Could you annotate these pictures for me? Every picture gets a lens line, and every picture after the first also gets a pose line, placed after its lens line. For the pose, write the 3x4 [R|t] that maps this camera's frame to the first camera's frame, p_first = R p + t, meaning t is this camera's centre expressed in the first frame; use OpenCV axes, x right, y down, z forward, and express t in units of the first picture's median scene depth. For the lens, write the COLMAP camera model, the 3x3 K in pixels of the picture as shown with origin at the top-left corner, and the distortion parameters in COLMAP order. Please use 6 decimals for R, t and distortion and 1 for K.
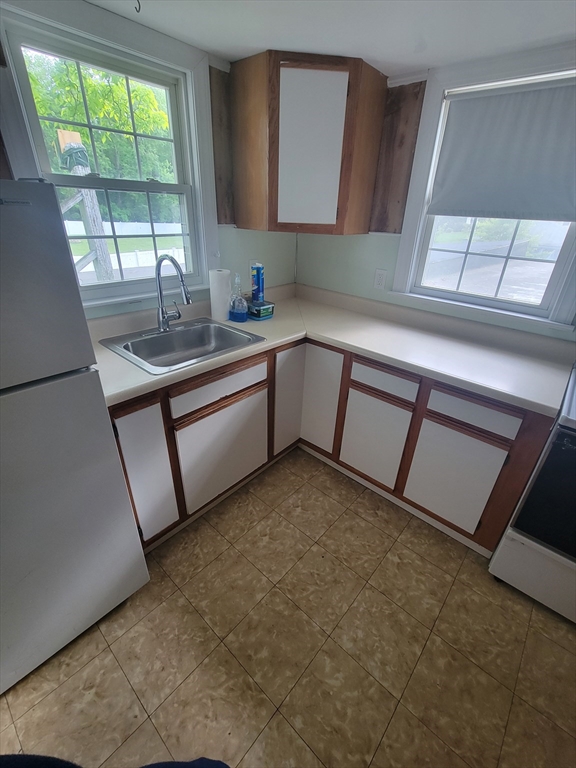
lens RADIAL K [[335.8, 0, 291.4], [0, 335.8, 381.4], [0, 0, 1]] dist [0.001192, -0.002908]
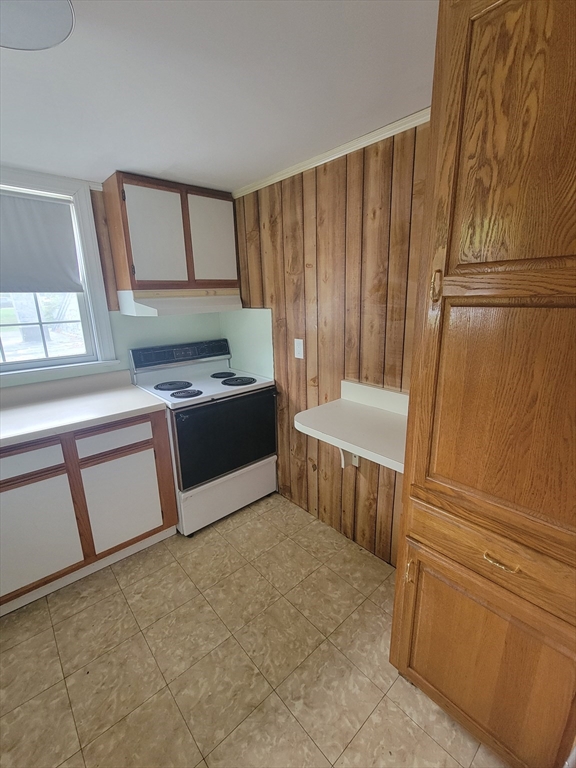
lens RADIAL K [[335.8, 0, 291.4], [0, 335.8, 381.4], [0, 0, 1]] dist [0.001192, -0.002908]
pose [[0.119452, -0.290486, 0.949394, -0.461036], [0.465858, 0.860838, 0.204777, -0.037546], [-0.876759, 0.417822, 0.238154, 0.062382]]
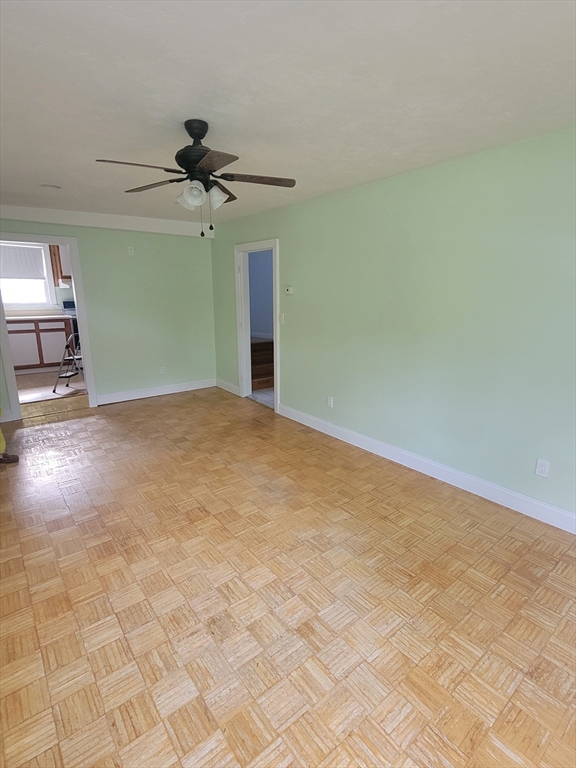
lens RADIAL K [[384.9, 0, 288.0], [0, 384.9, 384.0], [0, 0, 1]] dist [0.000989, -0.000097]
pose [[0.183067, -0.265434, 0.946589, -3.145237], [0.451849, 0.877852, 0.158773, 1.139402], [-0.873109, 0.398649, 0.280642, -2.208289]]
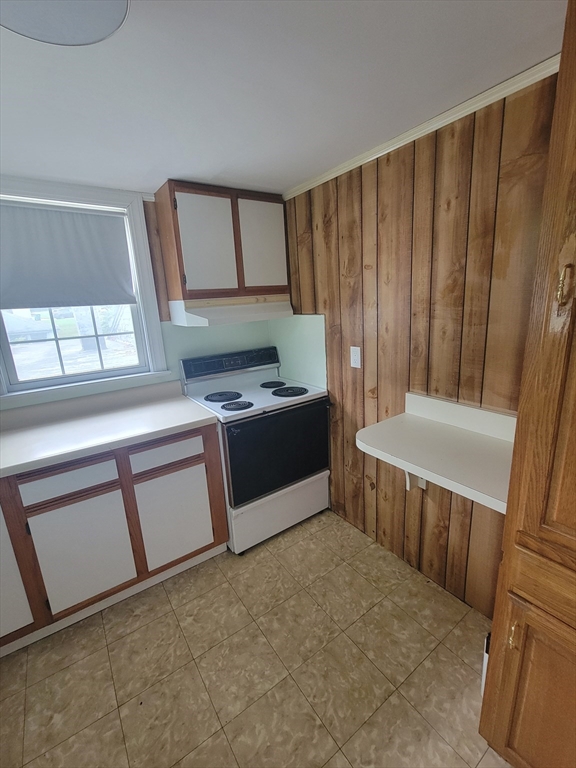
lens RADIAL K [[335.8, 0, 291.4], [0, 335.8, 381.4], [0, 0, 1]] dist [0.001192, -0.002908]
pose [[0.231219, -0.283046, 0.930818, -0.375105], [0.490021, 0.860409, 0.139912, -0.074624], [-0.840486, 0.423770, 0.337642, 0.121380]]
